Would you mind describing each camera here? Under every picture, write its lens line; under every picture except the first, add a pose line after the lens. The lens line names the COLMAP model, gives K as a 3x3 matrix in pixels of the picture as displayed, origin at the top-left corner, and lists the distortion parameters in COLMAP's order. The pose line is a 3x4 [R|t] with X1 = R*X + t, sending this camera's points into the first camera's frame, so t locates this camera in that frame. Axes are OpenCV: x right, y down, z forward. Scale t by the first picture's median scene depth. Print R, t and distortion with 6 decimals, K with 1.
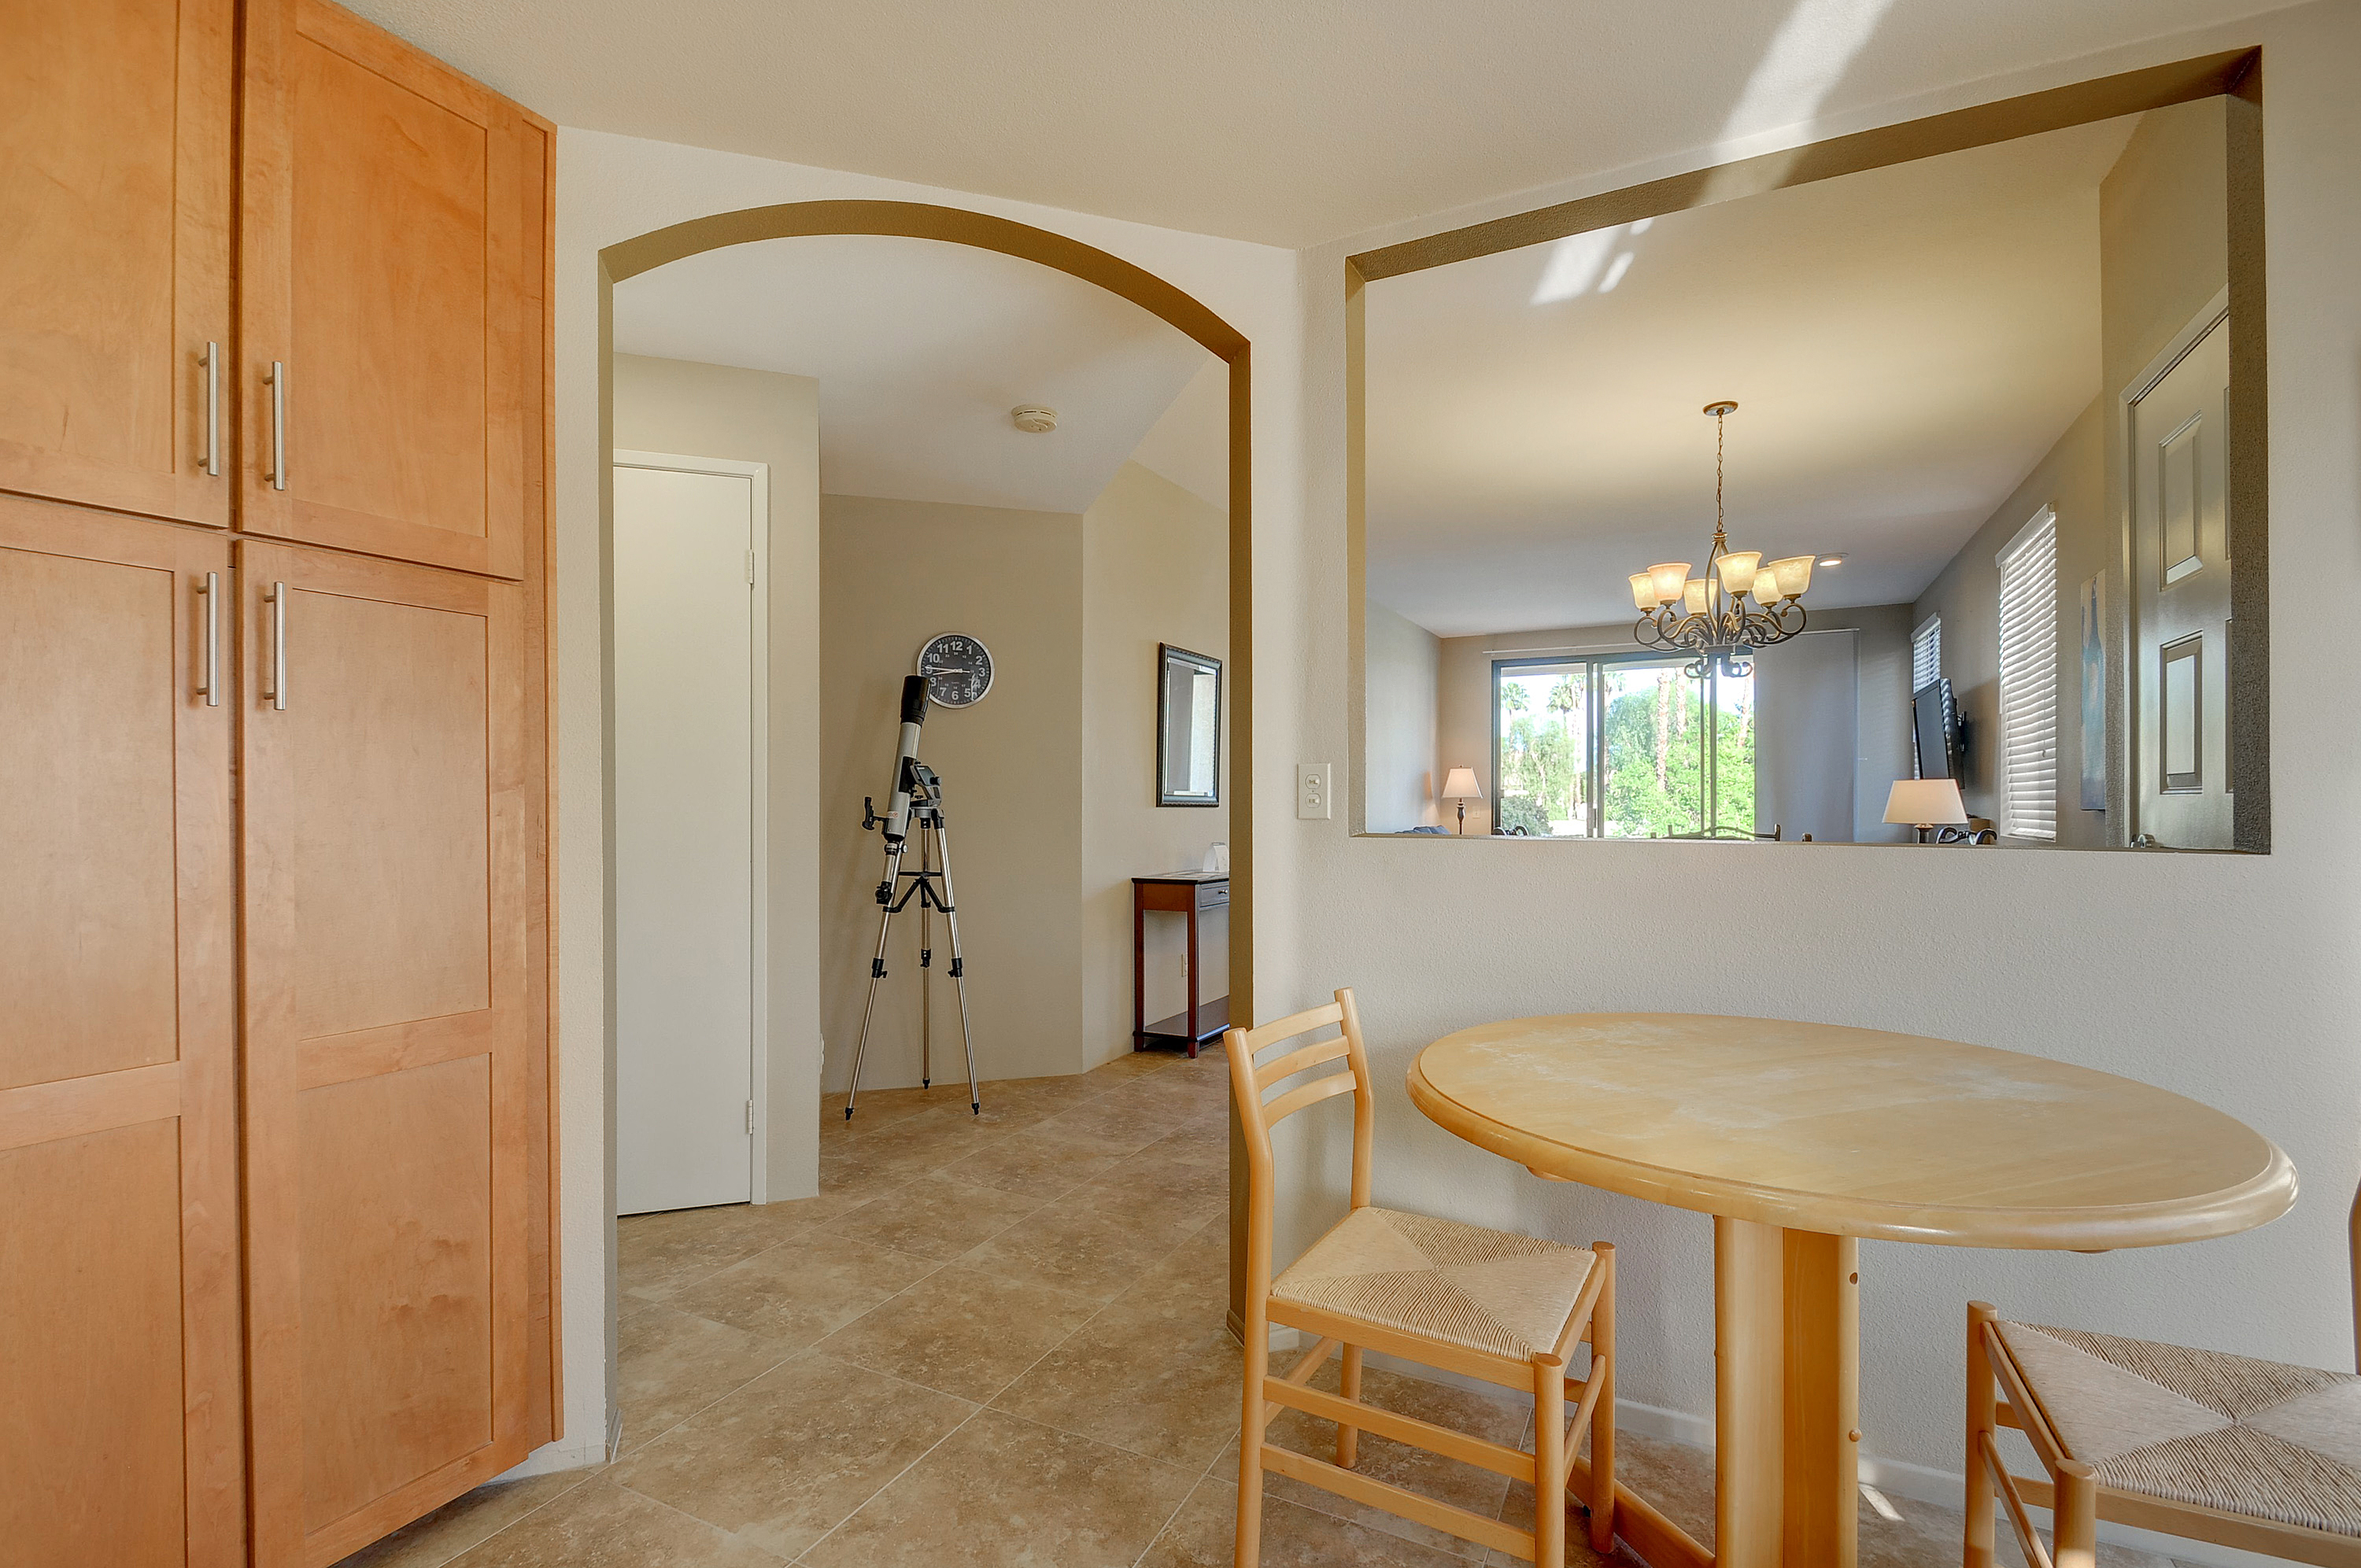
lens RADIAL K [[1060.6, 0, 1171.4], [0, 1060.6, 798.2], [0, 0, 1]] dist [-0.003032, -0.001332]
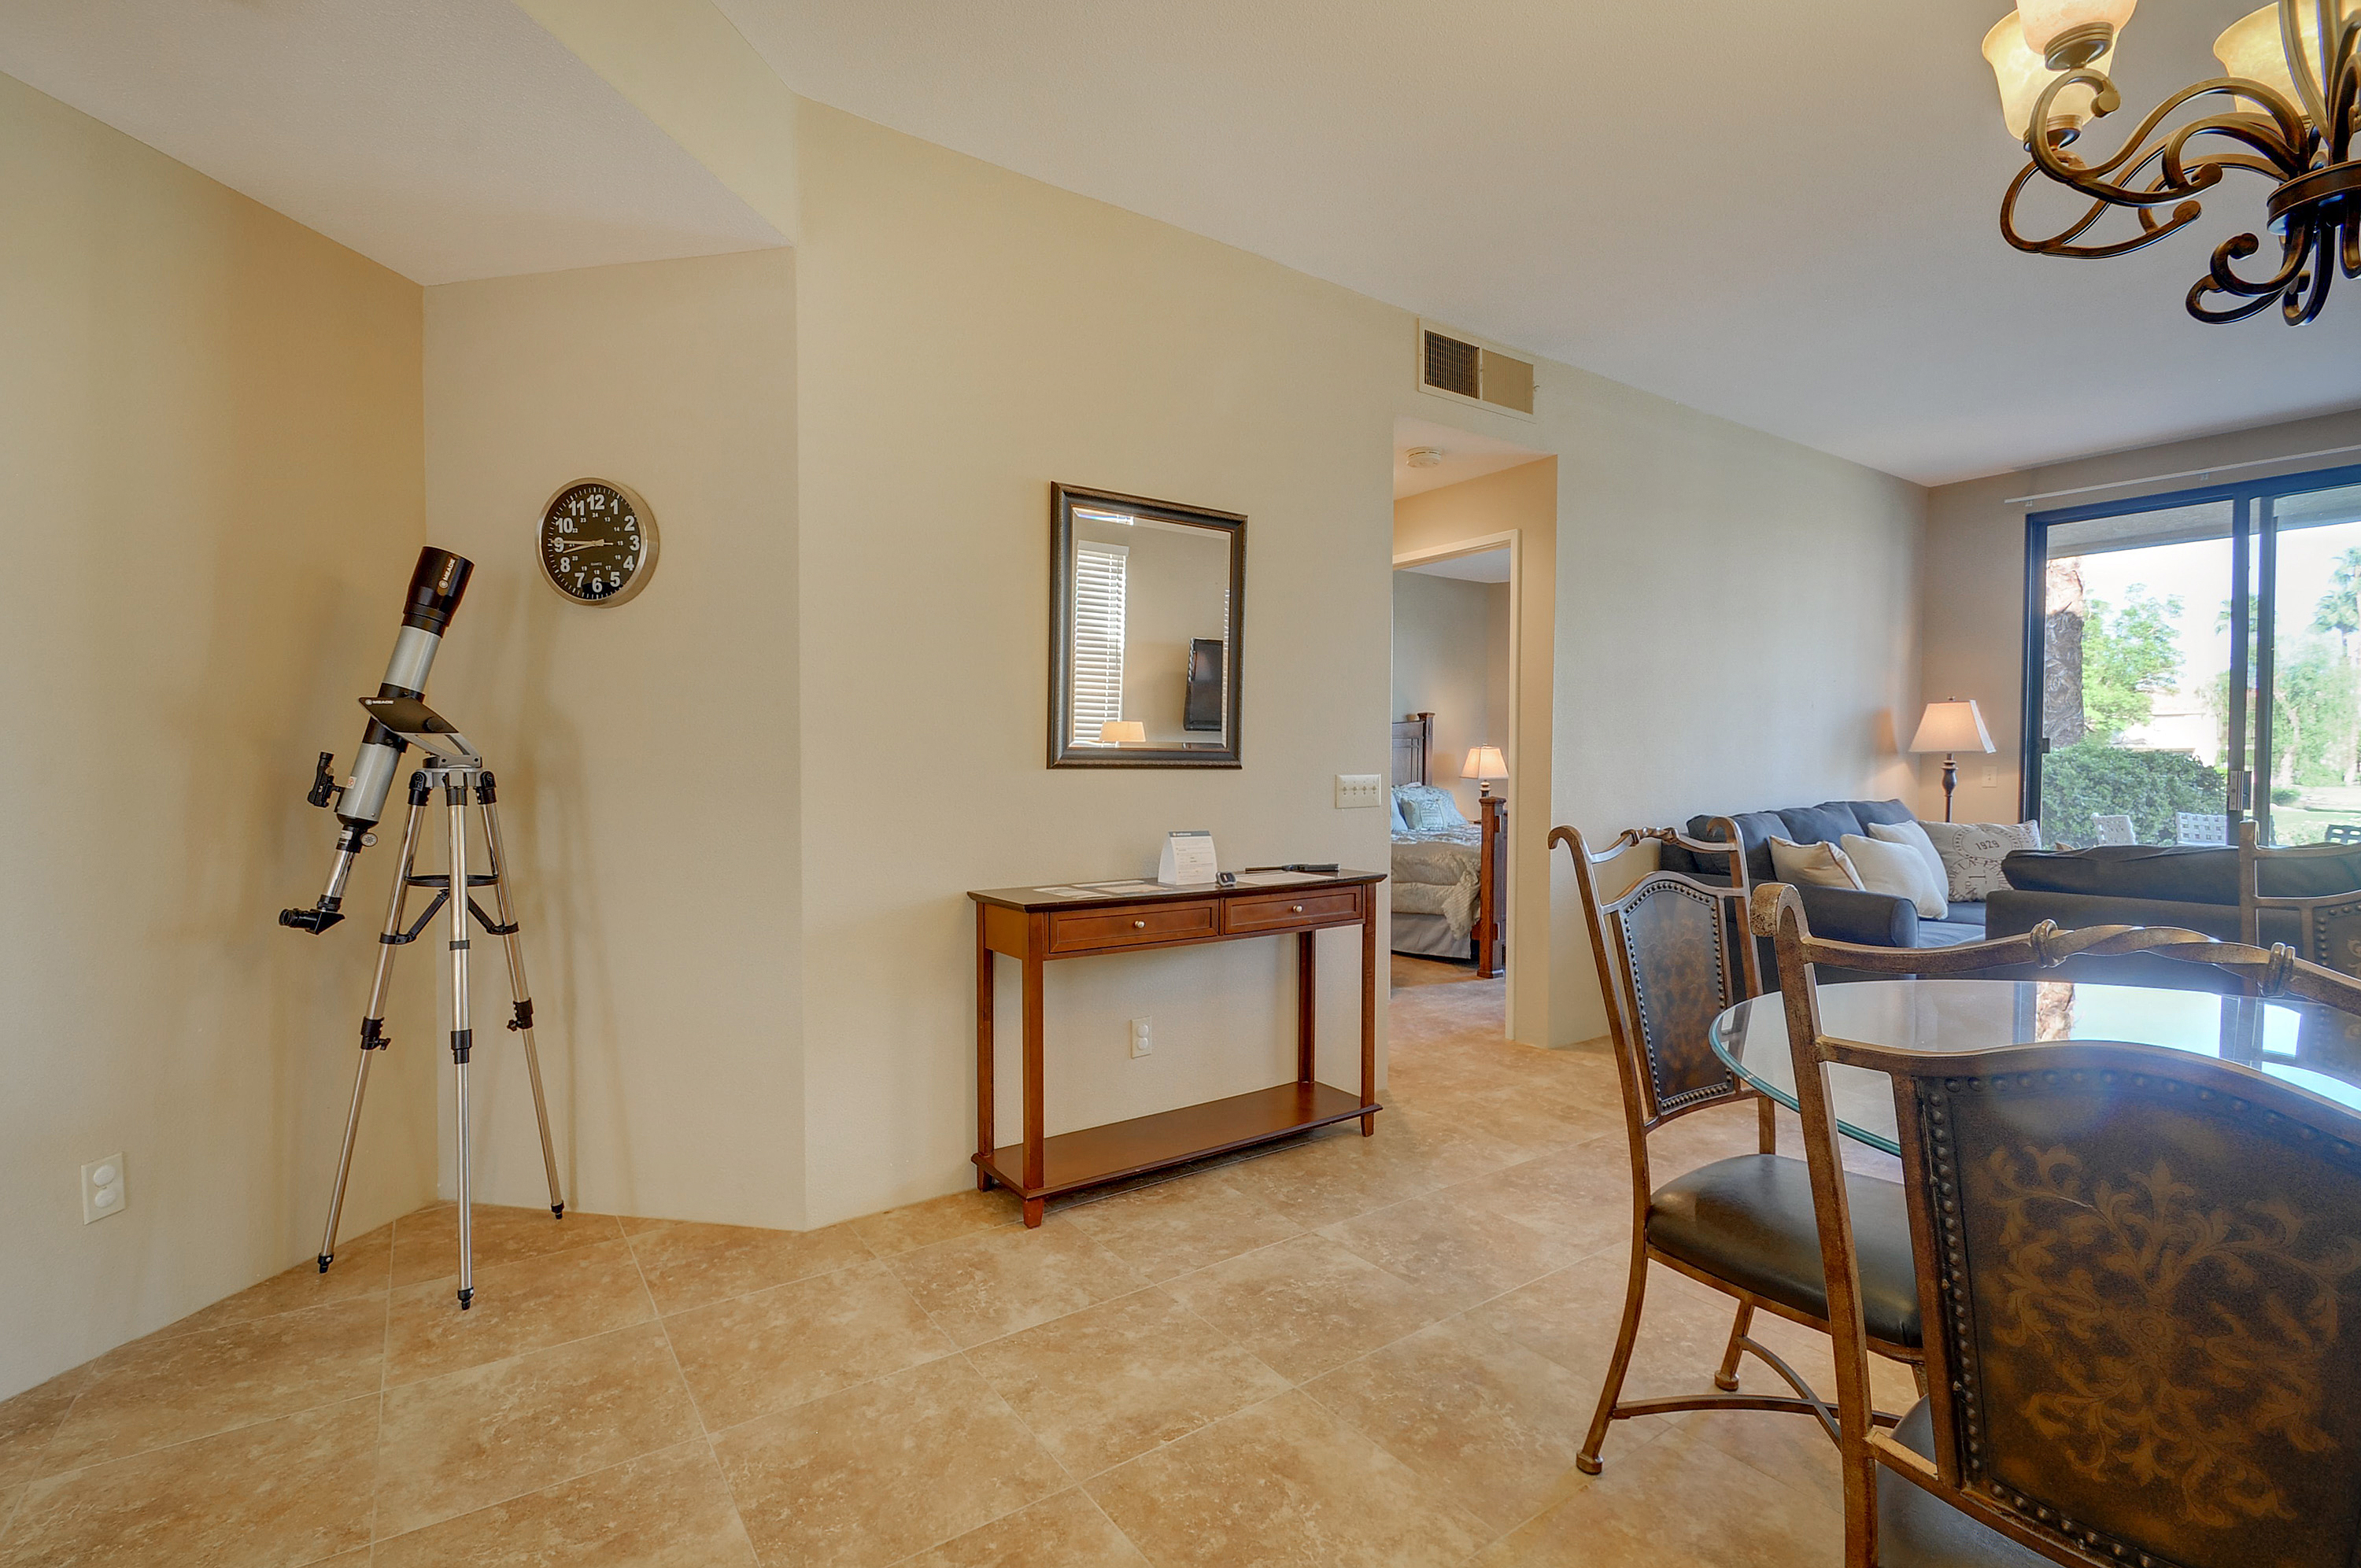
lens RADIAL K [[1060.6, 0, 1179.5], [0, 1060.6, 784.4], [0, 0, 1]] dist [-0.003032, -0.001332]
pose [[0.885777, 0.009691, -0.464009, 0.374605], [0.002374, 0.999674, 0.025412, 0.003055], [0.464104, -0.023611, 0.885466, 0.613354]]
